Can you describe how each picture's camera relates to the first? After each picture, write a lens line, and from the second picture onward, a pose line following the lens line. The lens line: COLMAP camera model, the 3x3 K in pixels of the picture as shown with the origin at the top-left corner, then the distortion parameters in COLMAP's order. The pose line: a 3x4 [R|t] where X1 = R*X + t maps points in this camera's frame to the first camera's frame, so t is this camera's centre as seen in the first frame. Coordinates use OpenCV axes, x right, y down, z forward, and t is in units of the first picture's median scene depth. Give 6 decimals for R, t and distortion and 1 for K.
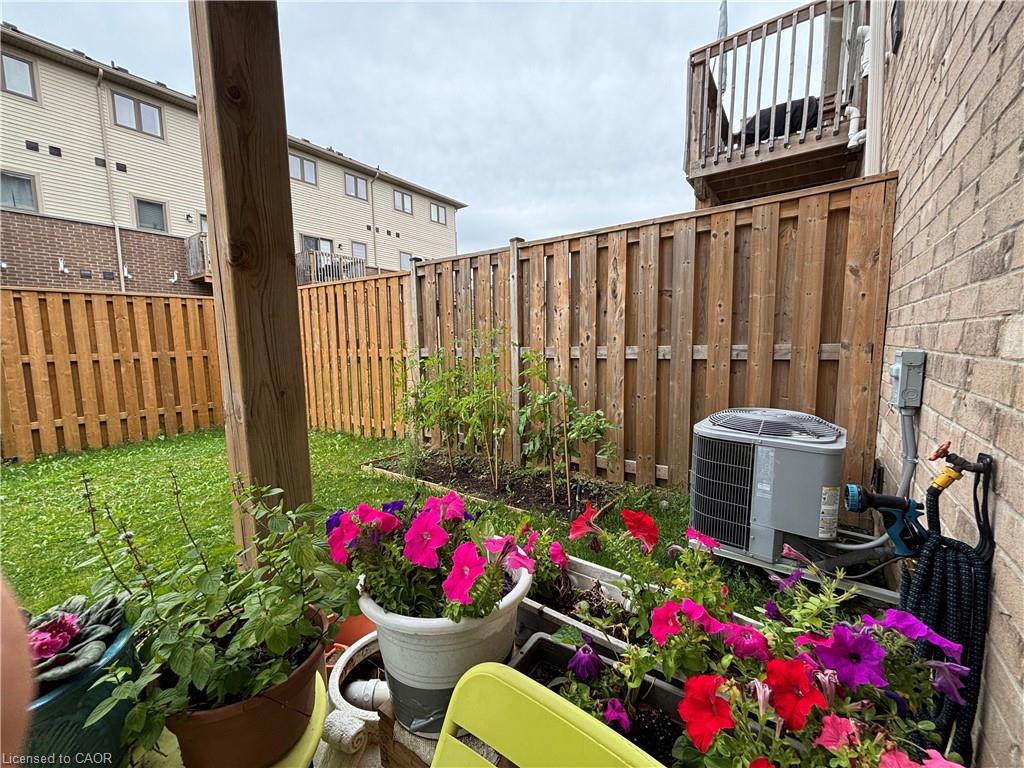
lens RADIAL K [[413.0, 0, 509.8], [0, 413.0, 382.3], [0, 0, 1]] dist [-0.000834, 0.000576]
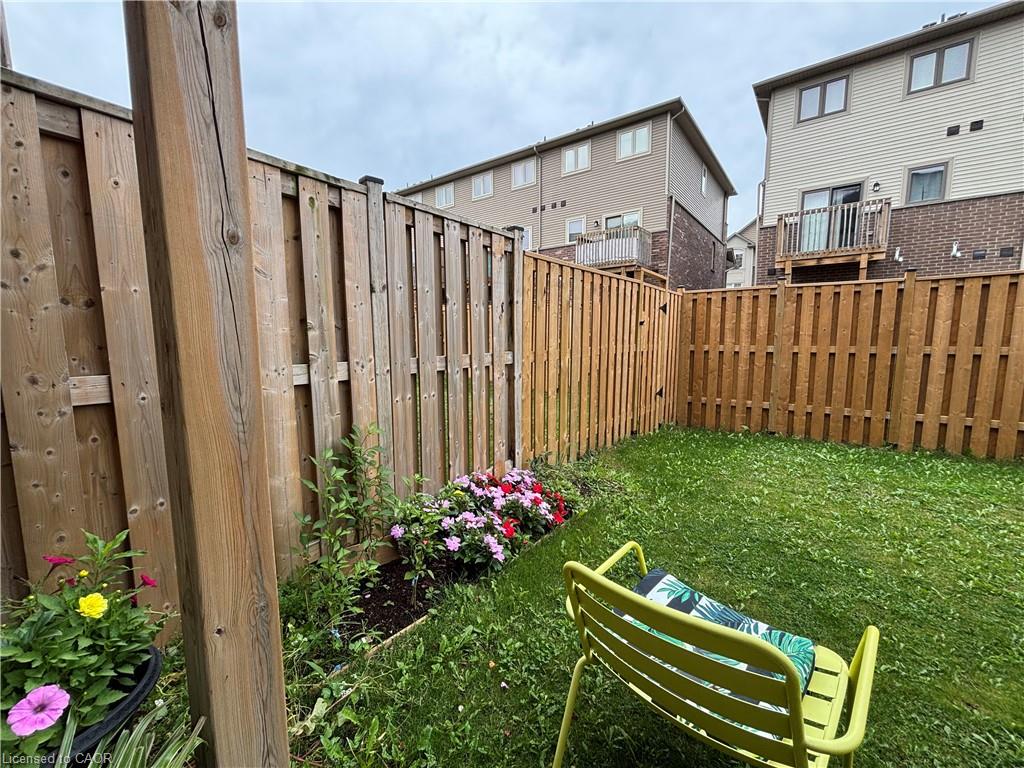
lens RADIAL K [[413.0, 0, 510.2], [0, 413.0, 381.5], [0, 0, 1]] dist [-0.000834, 0.000576]
pose [[-0.020197, 0.126697, -0.991736, -0.160726], [-0.095358, 0.987172, 0.128056, -0.013004], [0.995238, 0.097156, -0.007856, 0.025292]]
